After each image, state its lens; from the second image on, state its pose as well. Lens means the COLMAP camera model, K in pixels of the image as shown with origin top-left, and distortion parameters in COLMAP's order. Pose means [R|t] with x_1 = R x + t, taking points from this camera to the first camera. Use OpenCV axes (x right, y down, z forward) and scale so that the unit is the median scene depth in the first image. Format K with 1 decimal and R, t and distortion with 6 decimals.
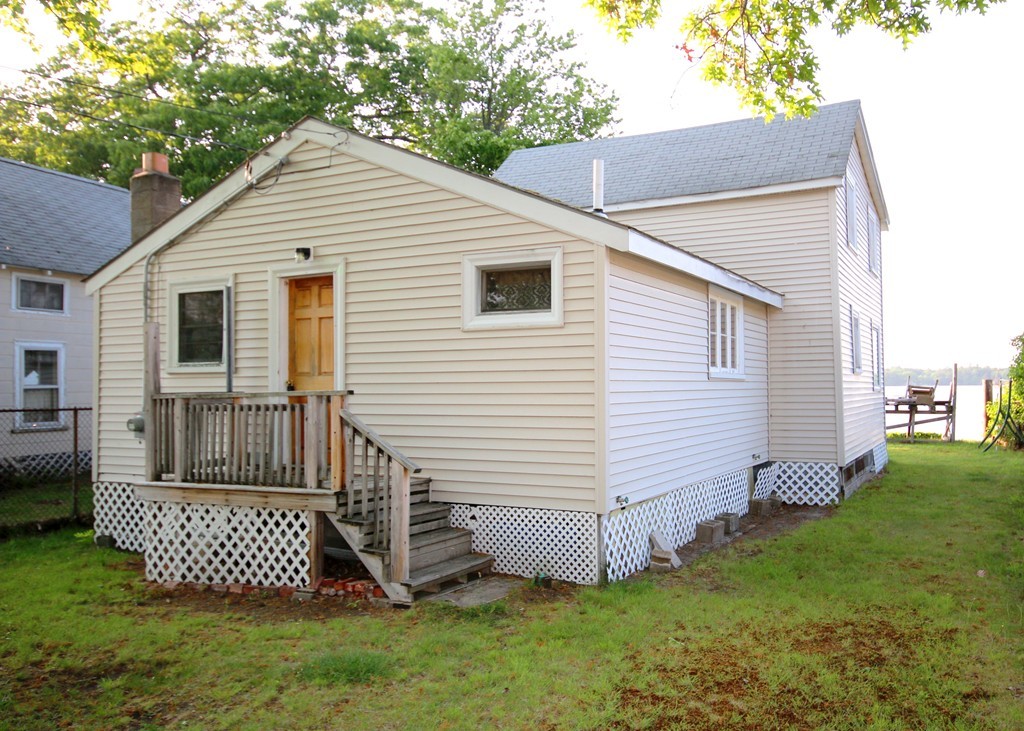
lens RADIAL K [[896.0, 0, 532.0], [0, 896.0, 364.4], [0, 0, 1]] dist [-0.014666, 0.142580]
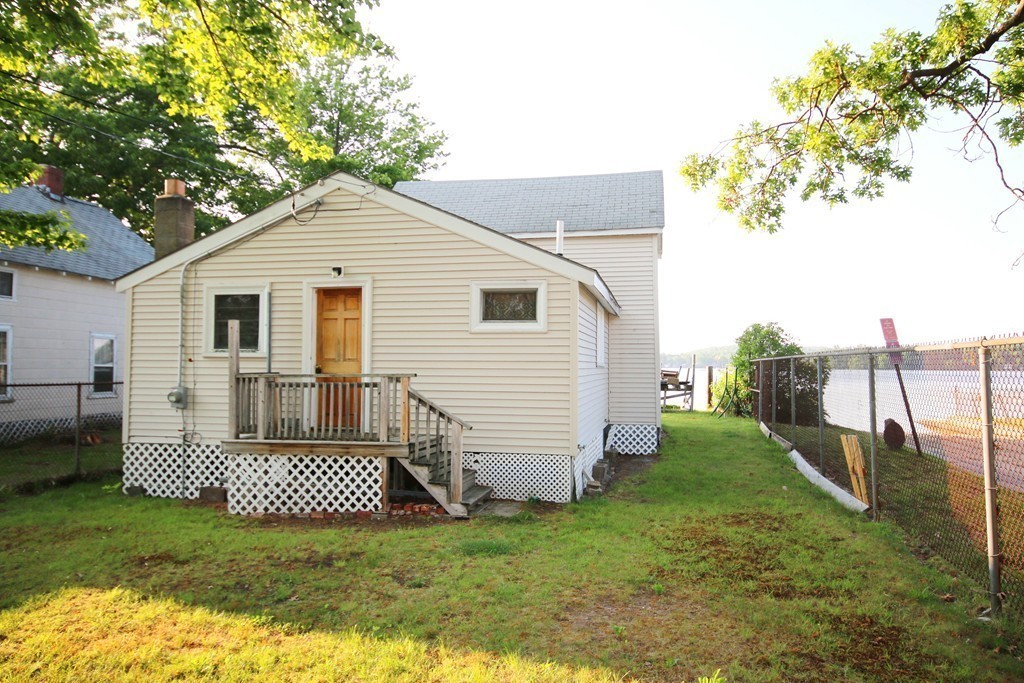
lens RADIAL K [[774.0, 0, 512.0], [0, 774.0, 341.5], [0, 0, 1]] dist [0.023730, 0.005042]
pose [[0.963833, 0.021853, 0.265611, -0.304797], [-0.020086, 0.999754, -0.009365, -0.011415], [-0.265750, 0.003691, 0.964035, -0.200339]]
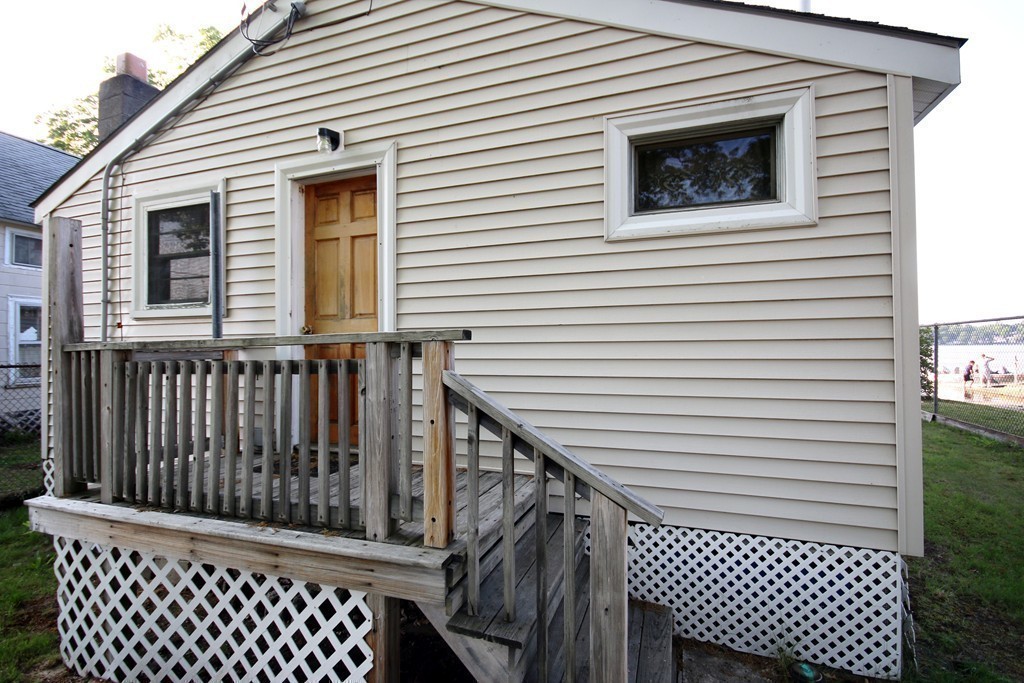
lens RADIAL K [[523.9, 0, 512.0], [0, 523.9, 341.5], [0, 0, 1]] dist [-0.002732, -0.001228]
pose [[0.989461, 0.001025, 0.144794, -0.172456], [-0.002837, 0.999920, 0.012306, 0.024878], [-0.144770, -0.012587, 0.989385, 0.574326]]
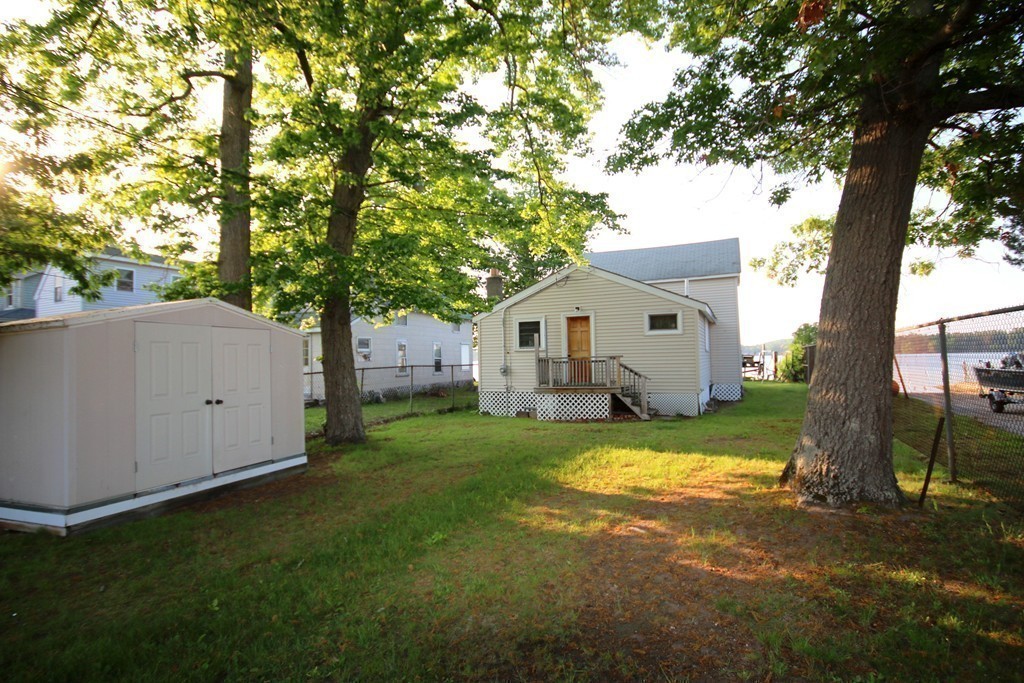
lens RADIAL K [[523.9, 0, 512.0], [0, 523.9, 341.5], [0, 0, 1]] dist [-0.002732, -0.001228]
pose [[0.998820, -0.009065, 0.047702, -0.538915], [0.009495, 0.999916, -0.008780, -0.006085], [-0.047618, 0.009222, 0.998823, -0.664072]]
